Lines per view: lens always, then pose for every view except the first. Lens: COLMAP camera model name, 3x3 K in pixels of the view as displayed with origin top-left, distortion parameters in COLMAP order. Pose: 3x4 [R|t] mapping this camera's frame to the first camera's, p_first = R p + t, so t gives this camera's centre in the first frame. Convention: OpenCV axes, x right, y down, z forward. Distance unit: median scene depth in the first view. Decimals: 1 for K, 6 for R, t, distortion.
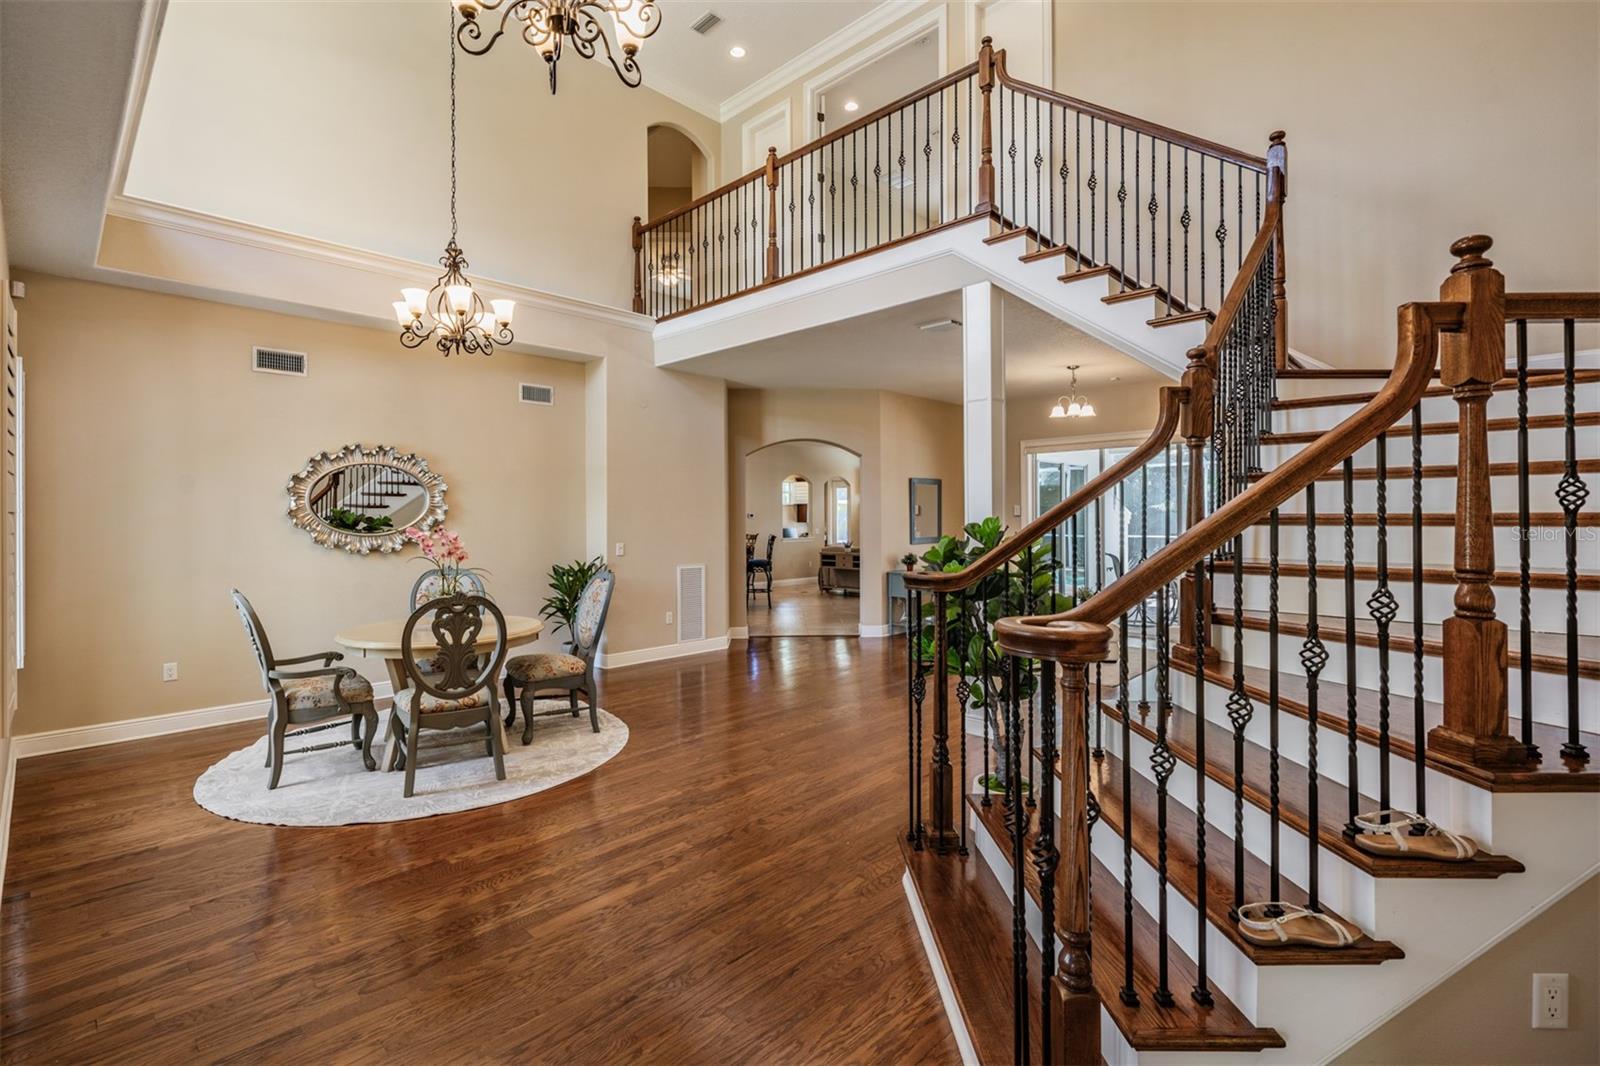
lens RADIAL K [[721.9, 0, 790.8], [0, 721.9, 519.0], [0, 0, 1]] dist [-0.002794, 0.000056]
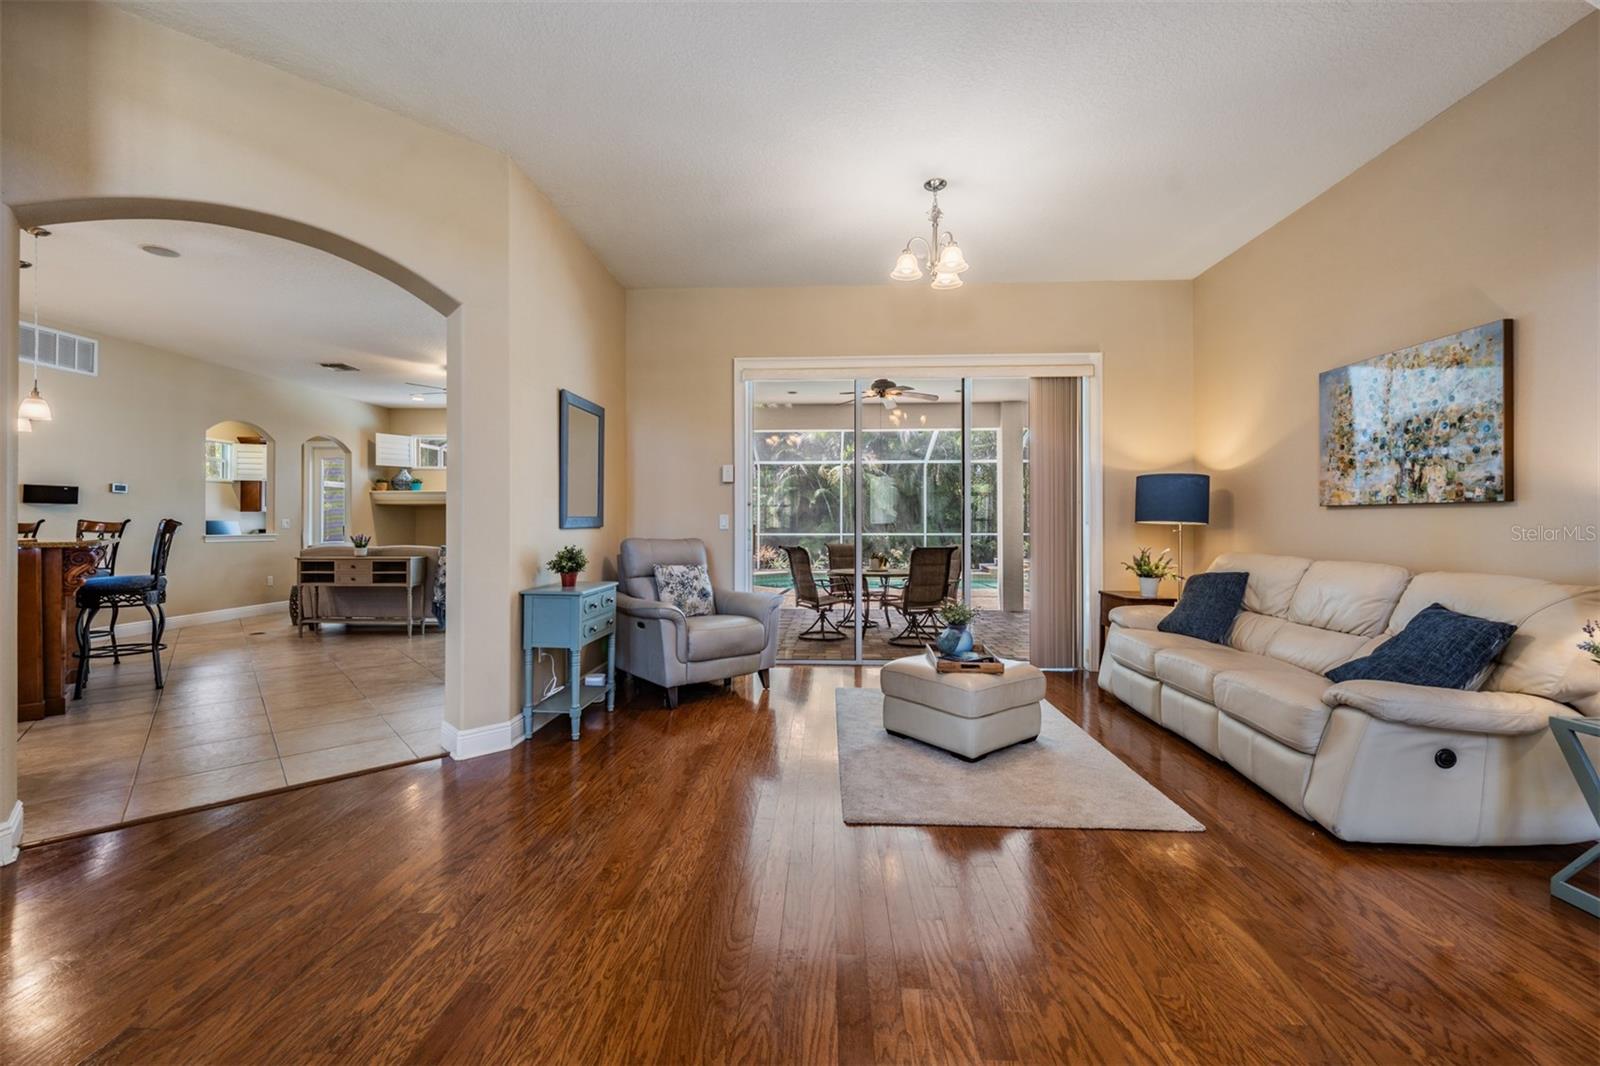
lens RADIAL K [[645.4, 0, 795.5], [0, 645.4, 523.0], [0, 0, 1]] dist [0.000388, -0.000032]
pose [[0.752231, 0.007787, 0.658853, 0.005819], [-0.003681, 0.999964, -0.007616, 0.042425], [-0.658889, 0.003304, 0.752233, 0.731176]]
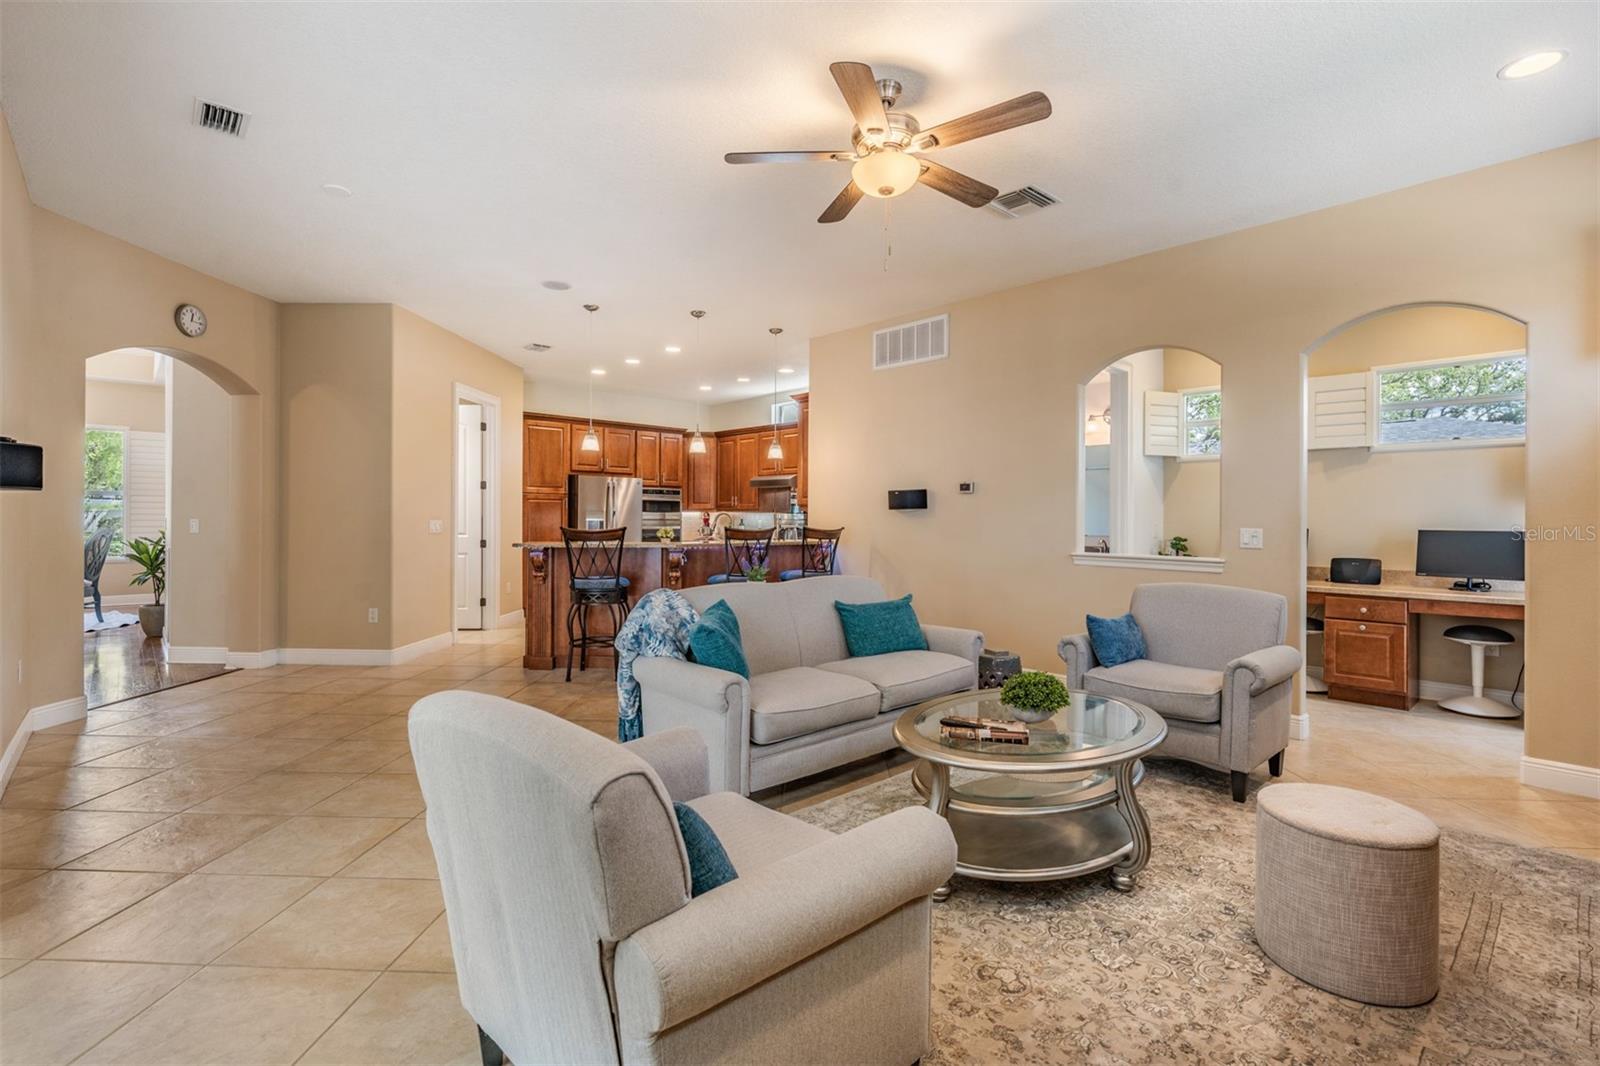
lens RADIAL K [[721.9, 0, 790.8], [0, 721.9, 519.0], [0, 0, 1]] dist [-0.002794, 0.000056]
pose [[-0.056298, 0.006559, -0.998392, 0.687094], [-0.009580, 0.999929, 0.007109, 0.022820], [0.998368, 0.009965, -0.056232, 1.854186]]
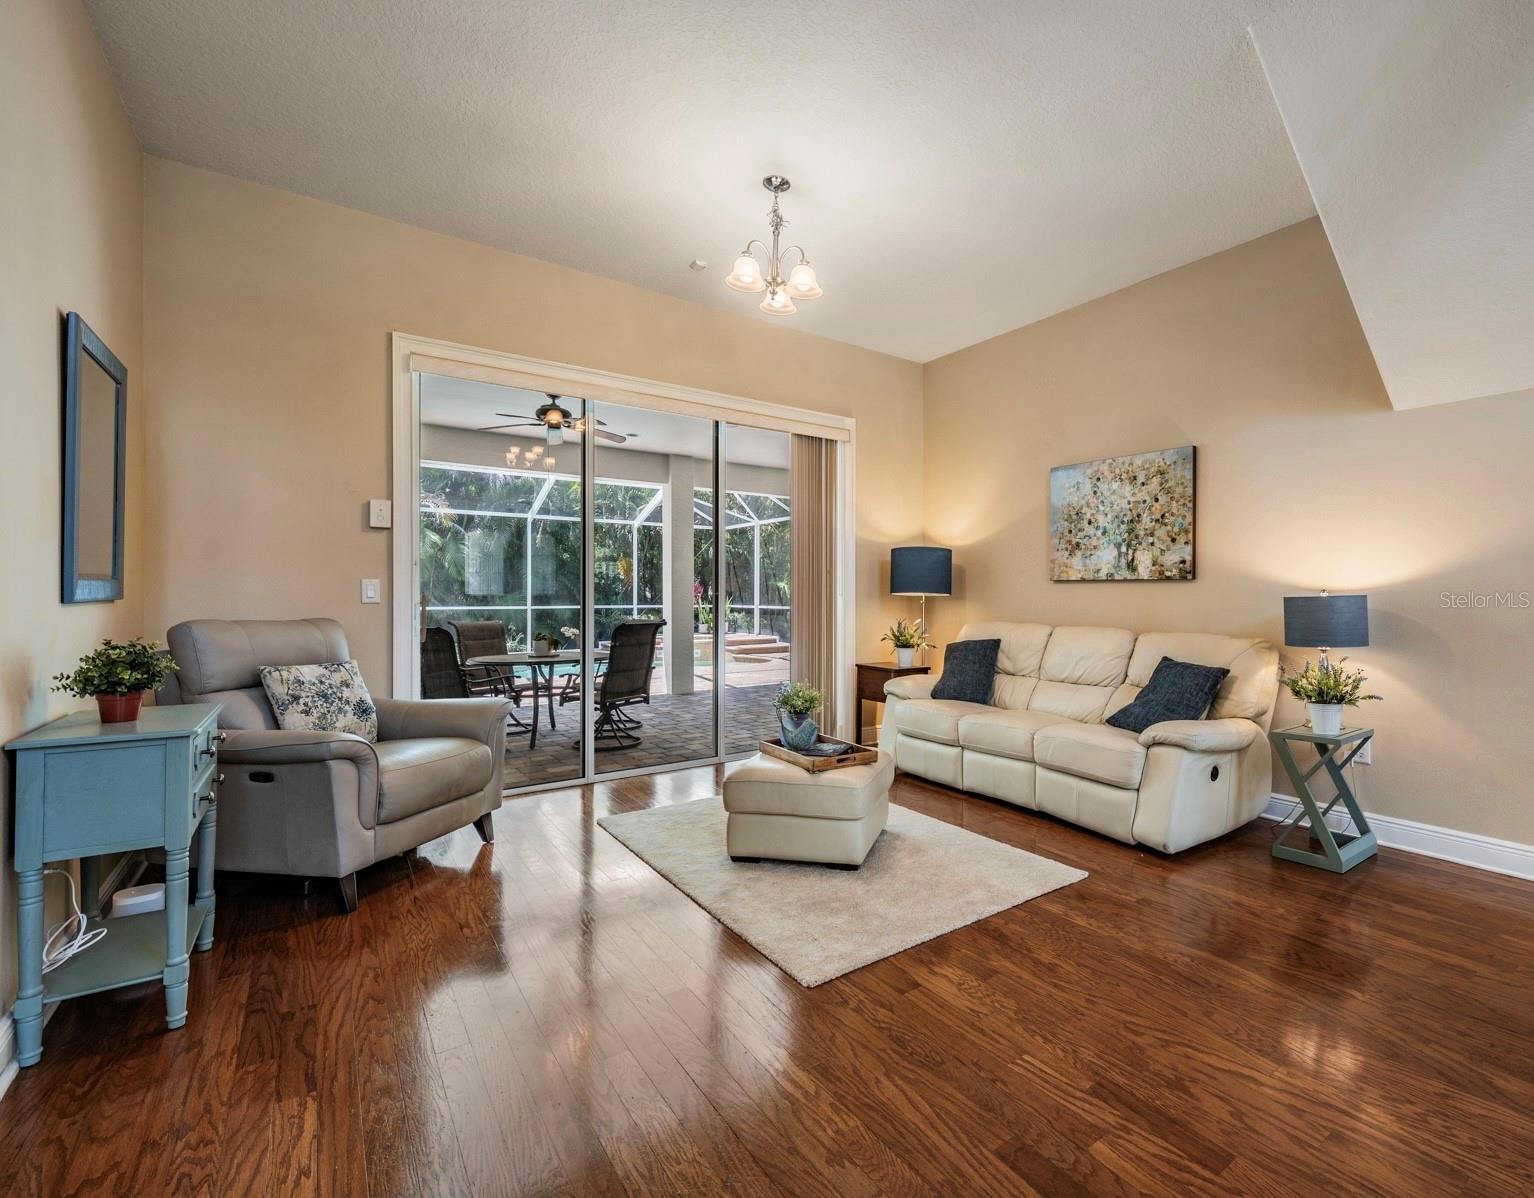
lens RADIAL K [[722.3, 0, 894.0], [0, 722.3, 597.5], [0, 0, 1]] dist [-0.000193, -0.000871]
pose [[0.120638, 0.003733, 0.992690, -0.032059], [-0.000782, 0.999993, -0.003665, 0.042277], [-0.992696, -0.000335, 0.120640, 0.899181]]
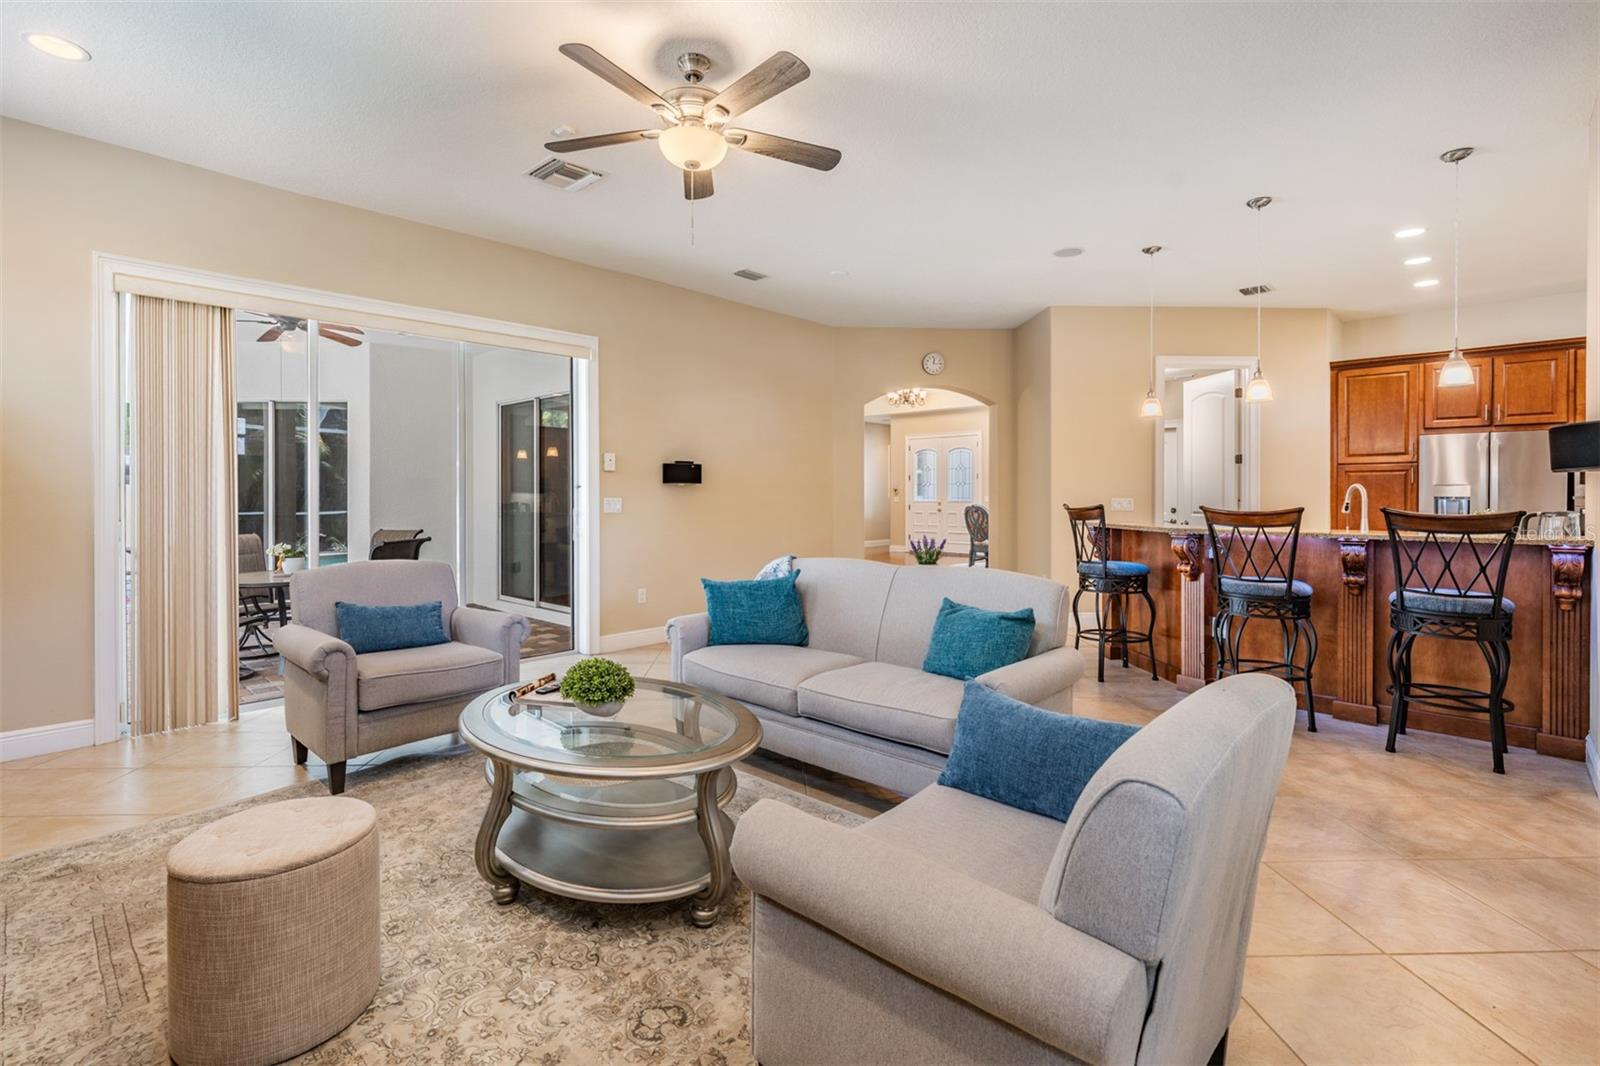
lens RADIAL K [[745.1, 0, 796.7], [0, 745.1, 489.5], [0, 0, 1]] dist [0.018004, 0.000071]
pose [[-0.999639, 0.004899, -0.026426, 0.242725], [0.005084, 0.999963, -0.006941, 0.026771], [0.026391, -0.007073, -0.999627, 2.297150]]
